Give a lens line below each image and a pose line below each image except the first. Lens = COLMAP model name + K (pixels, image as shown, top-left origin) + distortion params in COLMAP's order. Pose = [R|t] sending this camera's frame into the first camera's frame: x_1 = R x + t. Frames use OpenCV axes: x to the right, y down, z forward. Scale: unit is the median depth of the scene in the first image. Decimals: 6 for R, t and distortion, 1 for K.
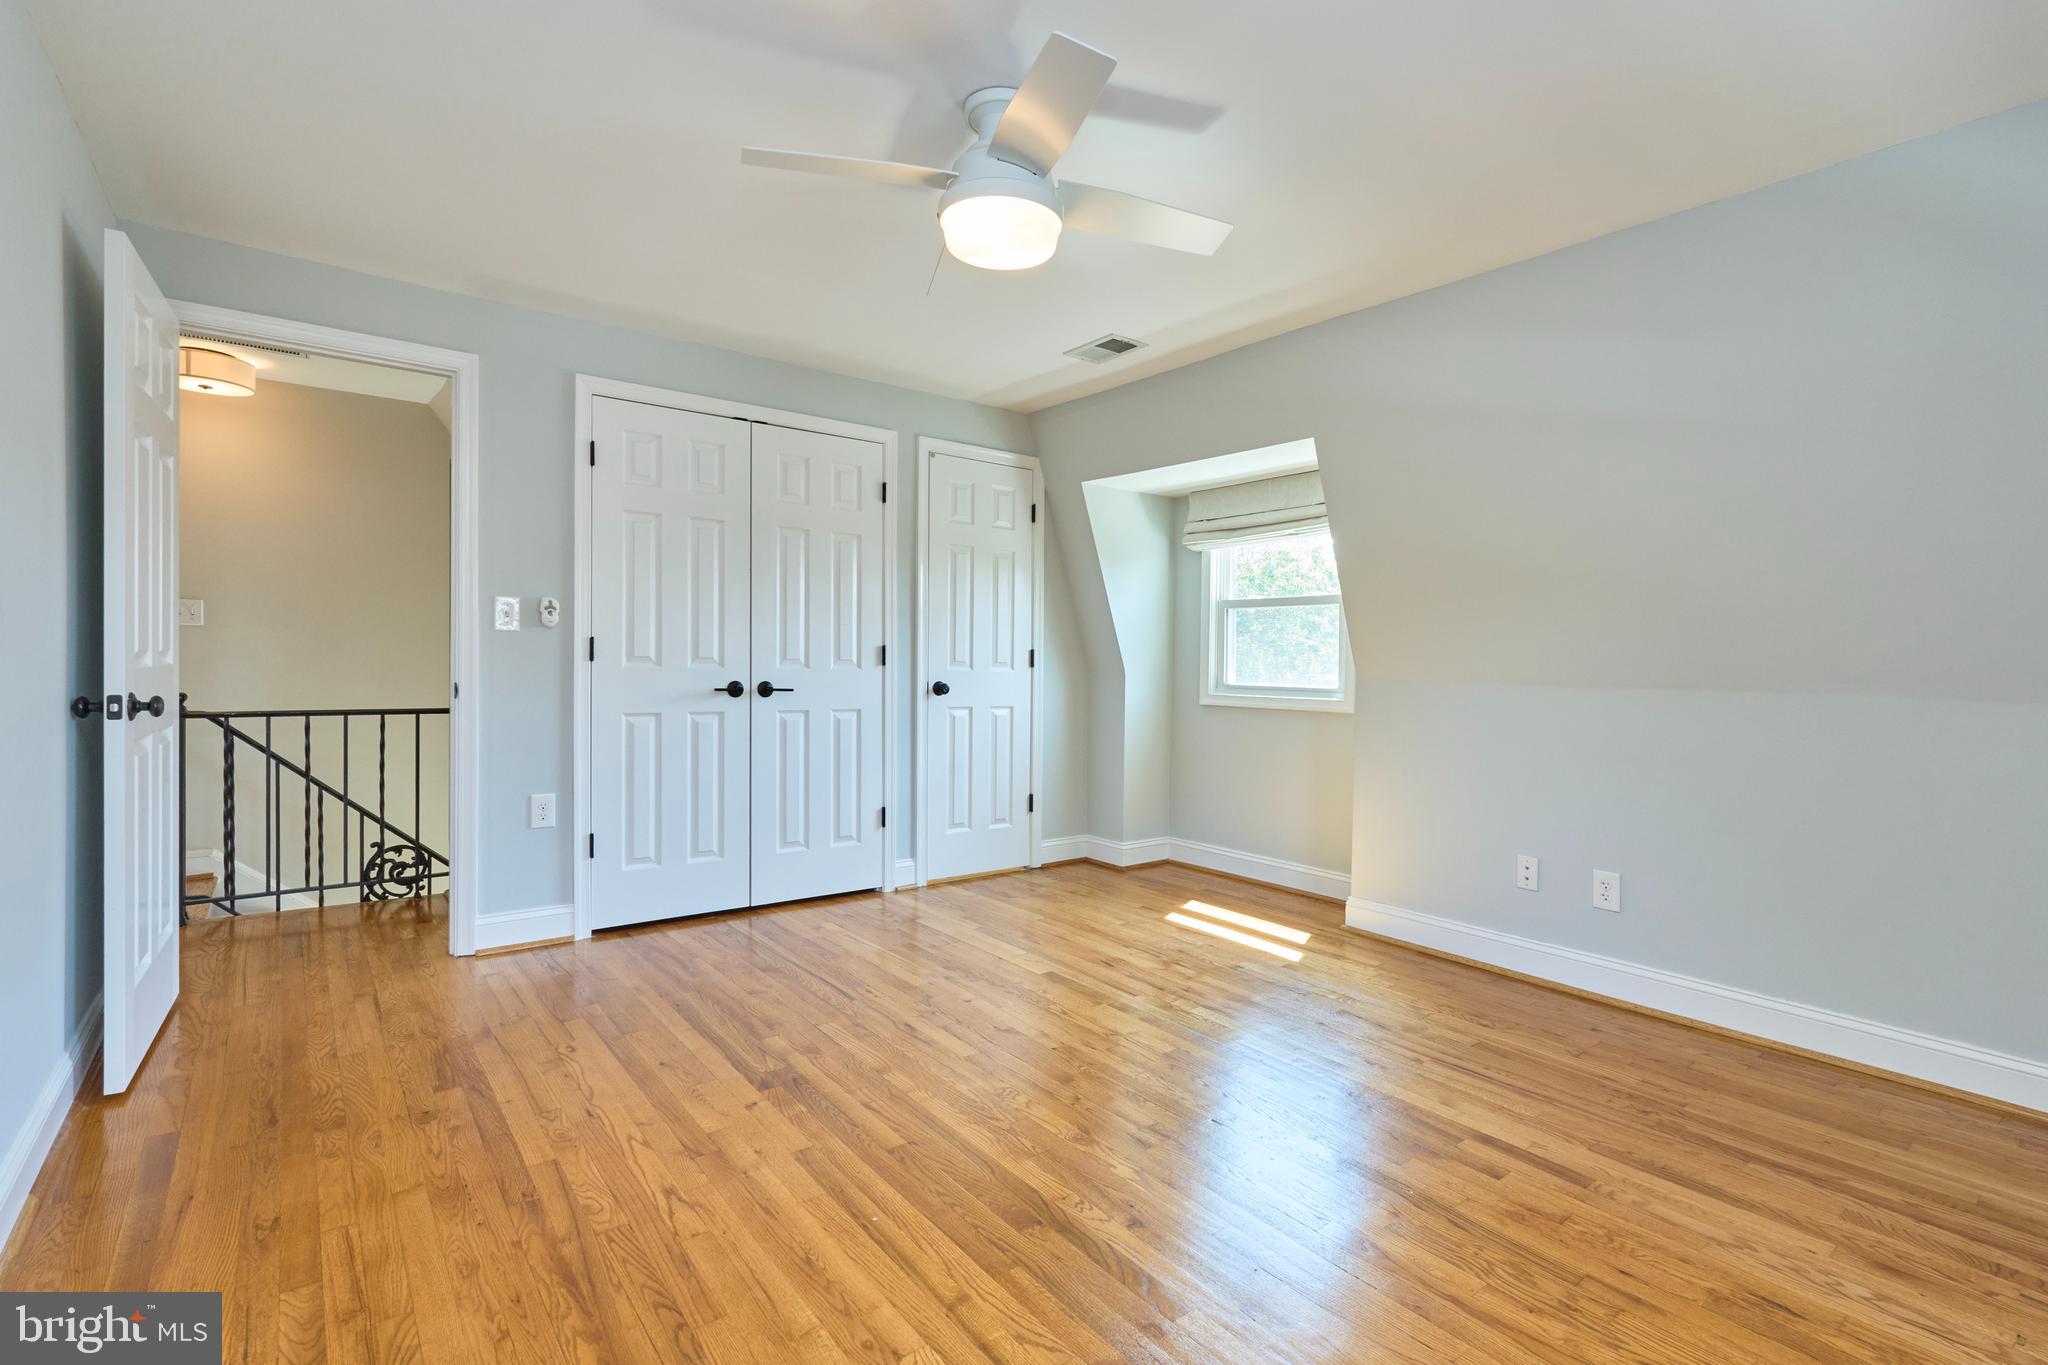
lens RADIAL K [[949.5, 0, 1018.9], [0, 949.5, 655.0], [0, 0, 1]] dist [-0.001590, 0.001359]
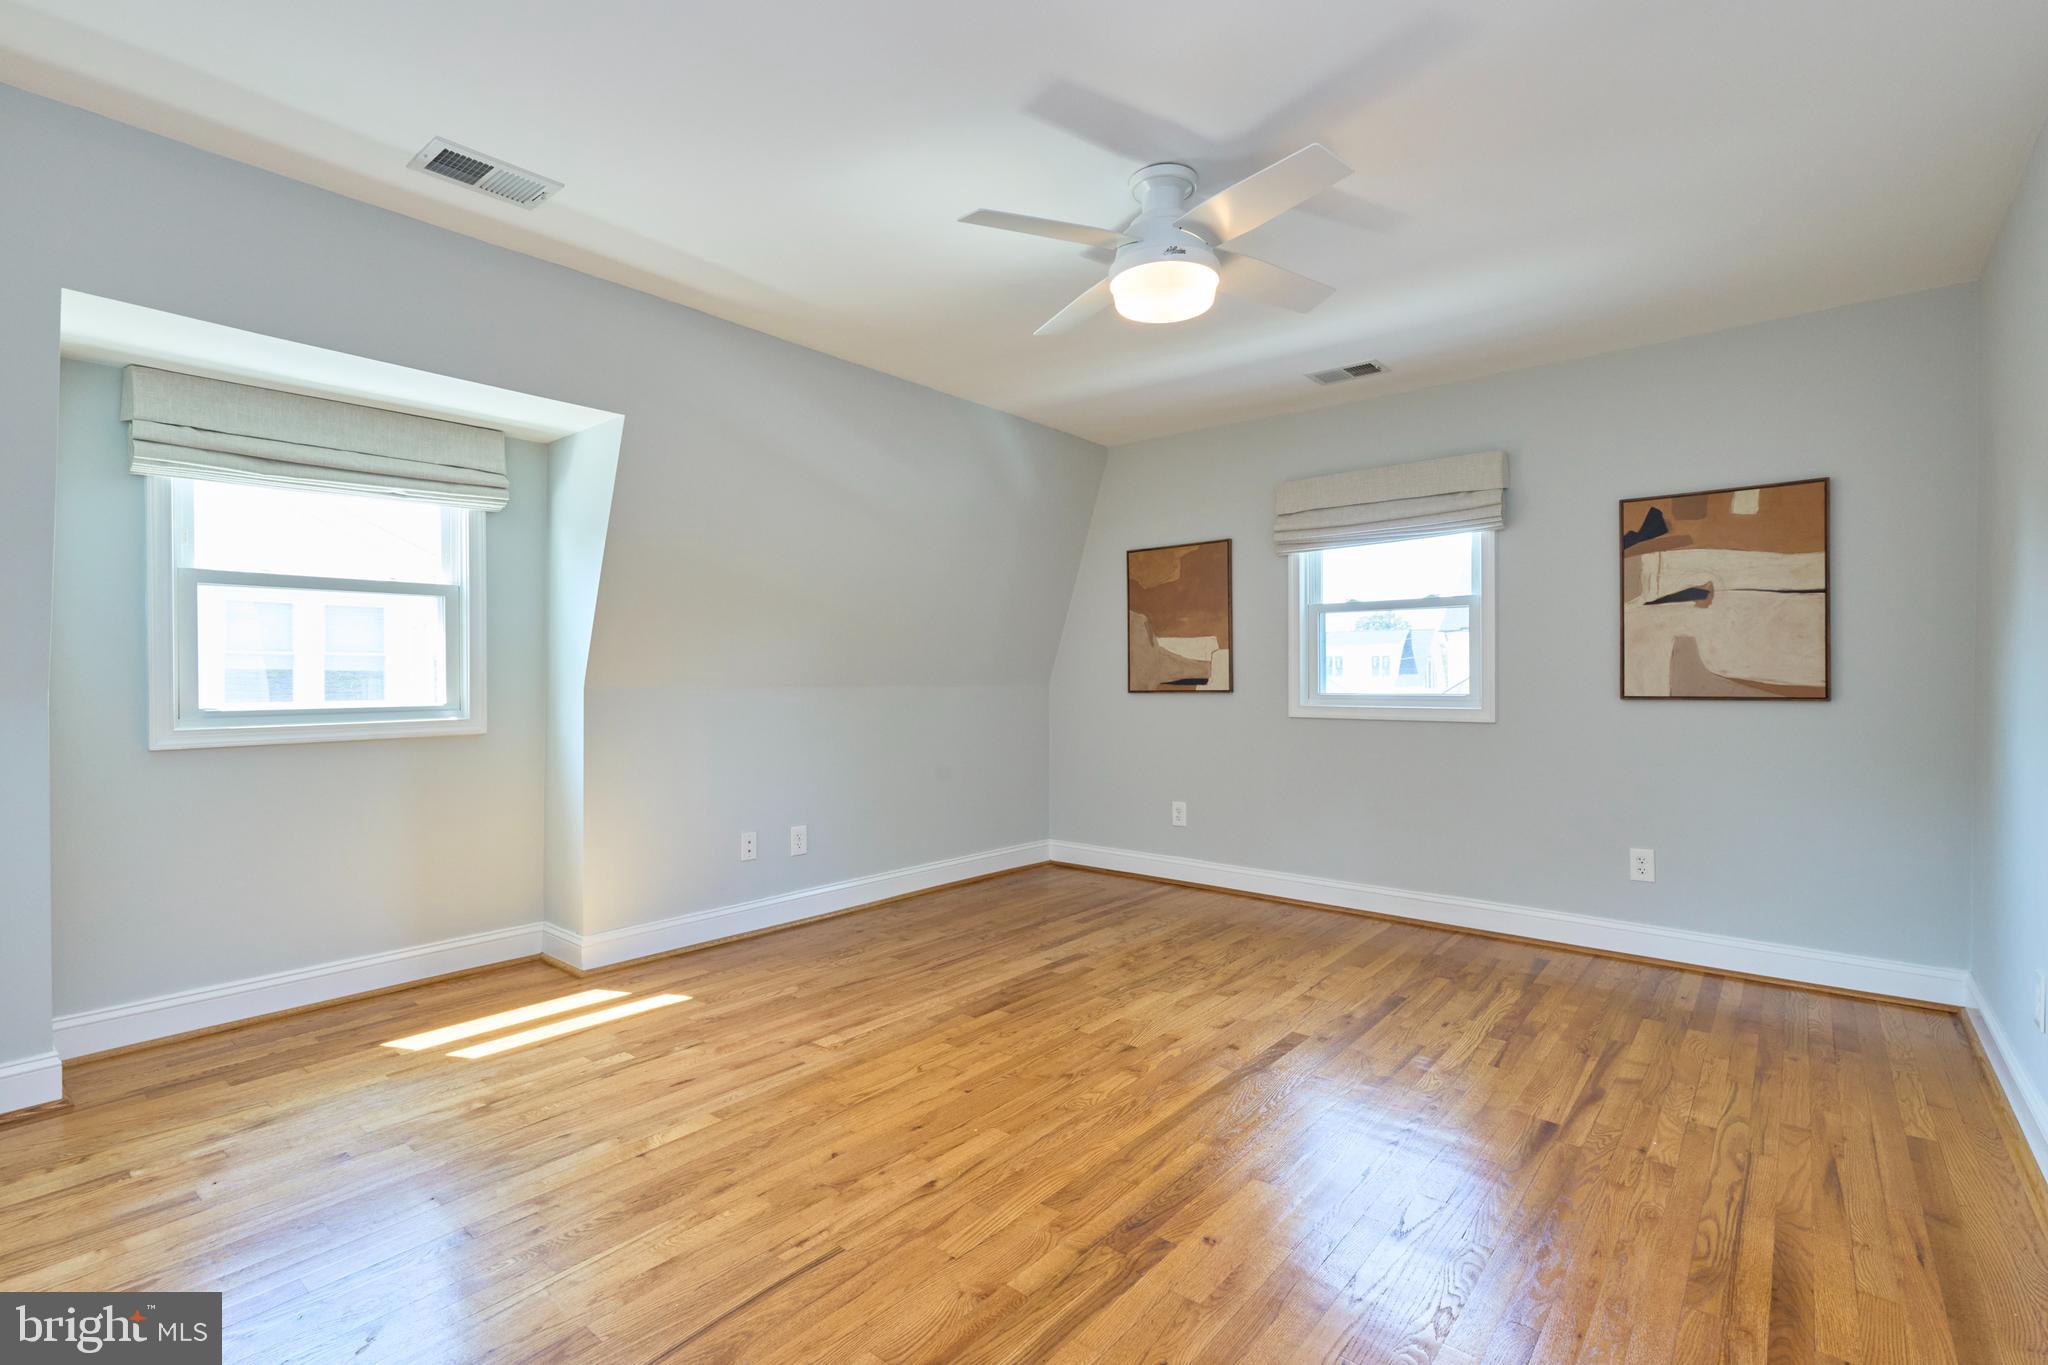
lens RADIAL K [[949.5, 0, 1045.9], [0, 949.5, 673.3], [0, 0, 1]] dist [-0.001590, 0.001359]
pose [[-0.231920, -0.019233, 0.972545, -0.647283], [-0.005959, 0.999814, 0.018351, -0.010154], [-0.972717, -0.001540, -0.231991, 0.841253]]
